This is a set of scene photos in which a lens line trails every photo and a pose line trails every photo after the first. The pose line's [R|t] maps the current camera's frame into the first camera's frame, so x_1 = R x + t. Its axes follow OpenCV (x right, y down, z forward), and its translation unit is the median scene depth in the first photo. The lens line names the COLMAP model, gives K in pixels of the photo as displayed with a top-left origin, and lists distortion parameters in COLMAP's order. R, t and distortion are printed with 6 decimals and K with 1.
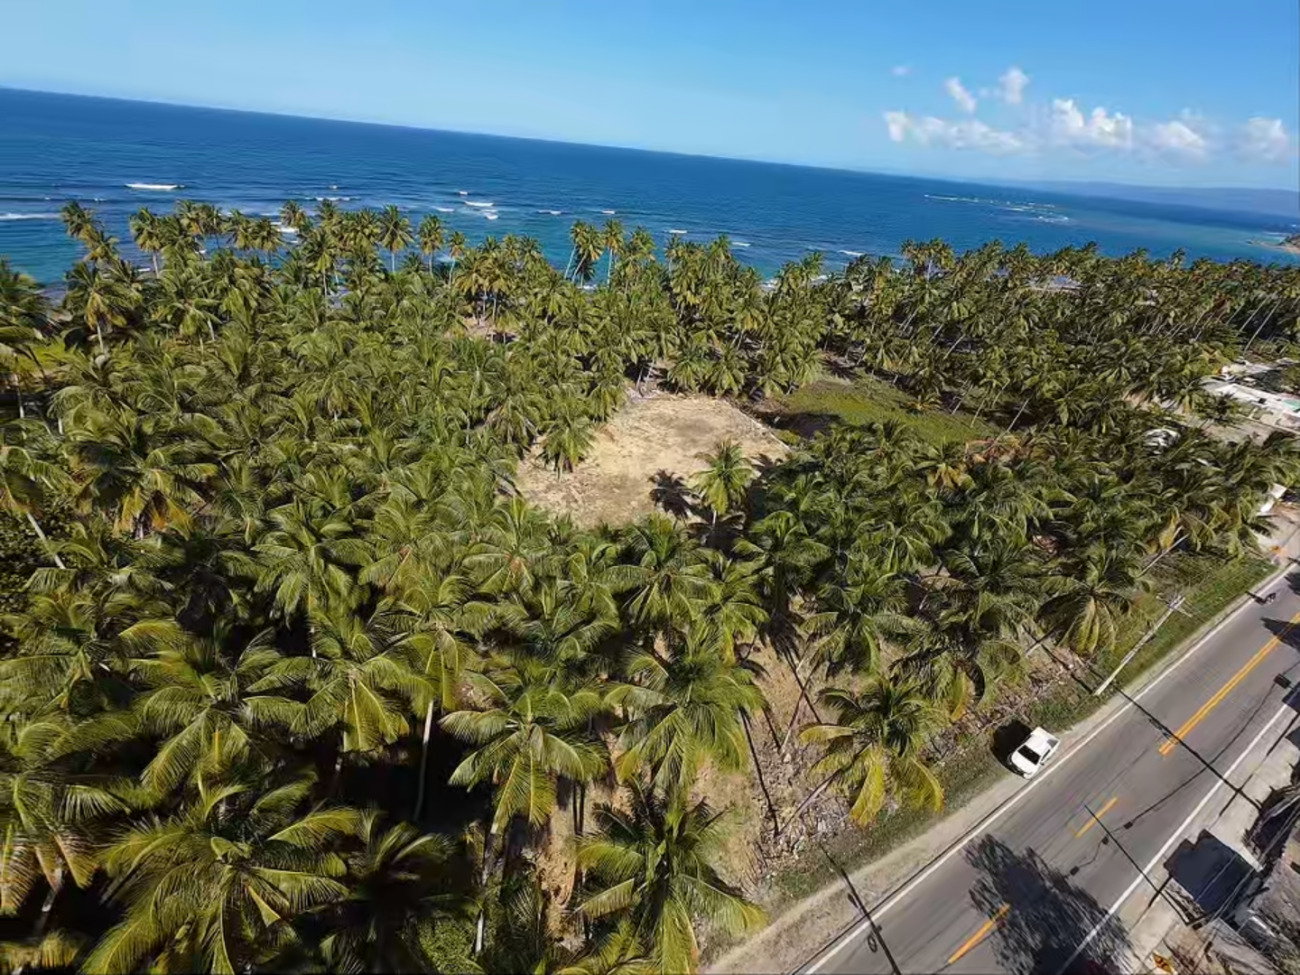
lens RADIAL K [[539.7, 0, 648.3], [0, 539.7, 486.8], [0, 0, 1]] dist [-0.008029, 0.003188]
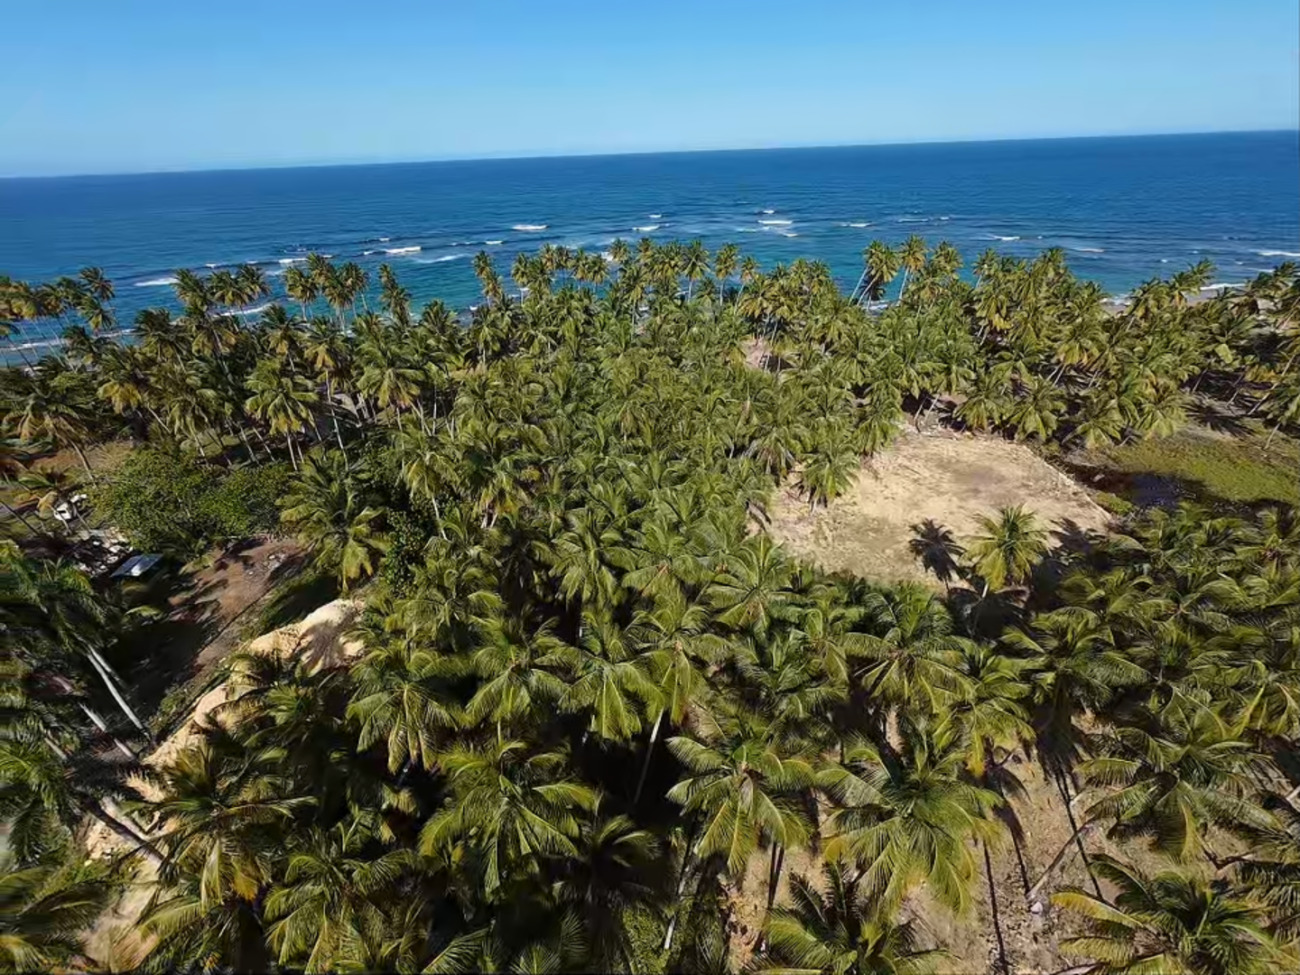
lens RADIAL K [[539.7, 0, 649.5], [0, 539.7, 486.2], [0, 0, 1]] dist [-0.008029, 0.003188]
pose [[0.885392, 0.142251, -0.442545, 0.003617], [-0.149554, 0.988579, 0.018559, -0.054460], [0.440131, 0.049753, 0.896554, -0.030268]]
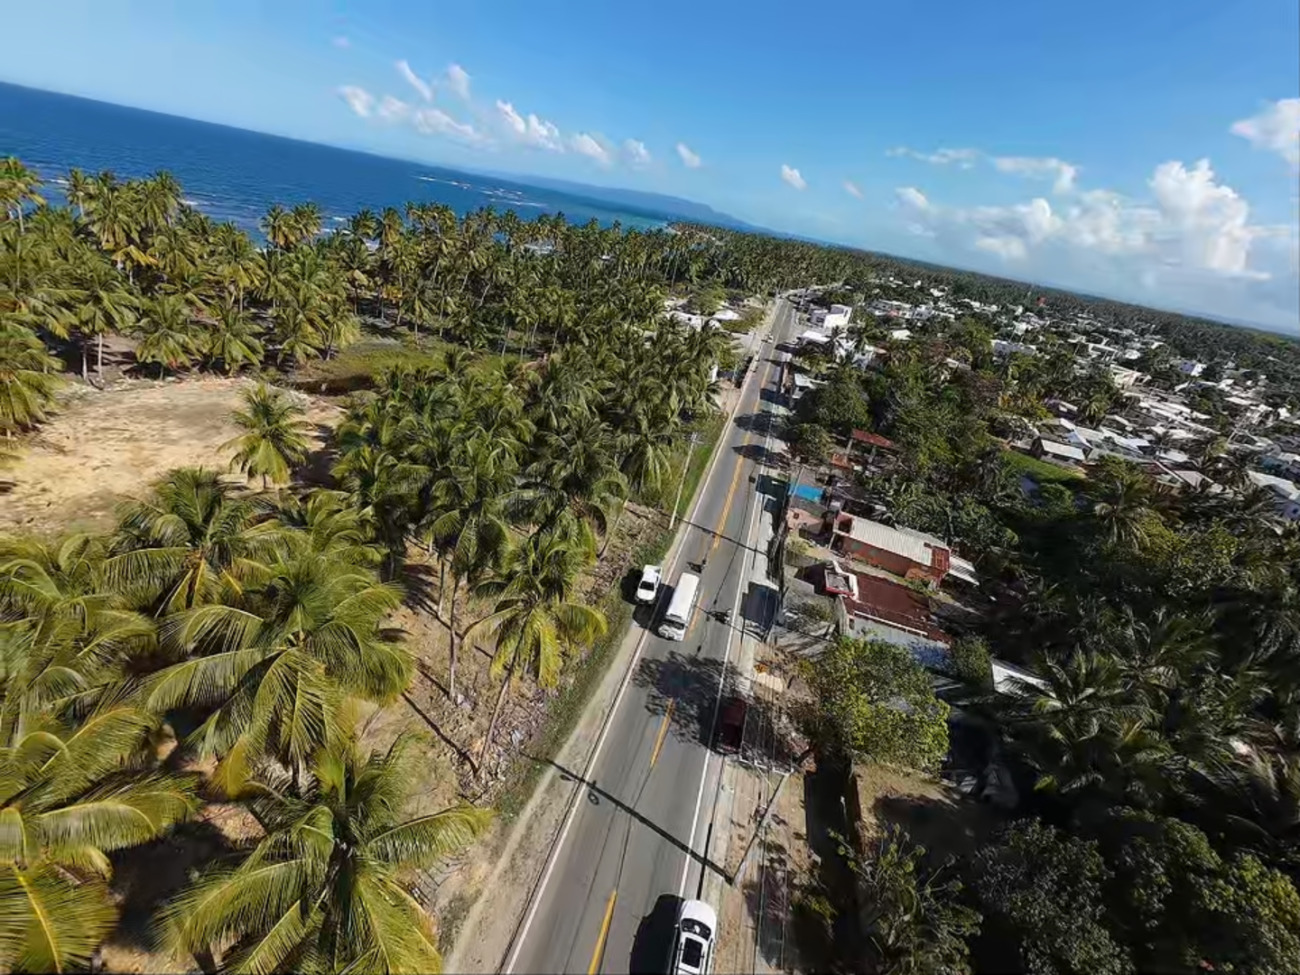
lens RADIAL K [[539.7, 0, 648.3], [0, 539.7, 489.8], [0, 0, 1]] dist [-0.008029, 0.003188]
pose [[0.703055, -0.294239, 0.647408, -0.002458], [0.274667, 0.952095, 0.134440, 0.117595], [-0.655951, 0.083302, 0.750193, 0.071328]]
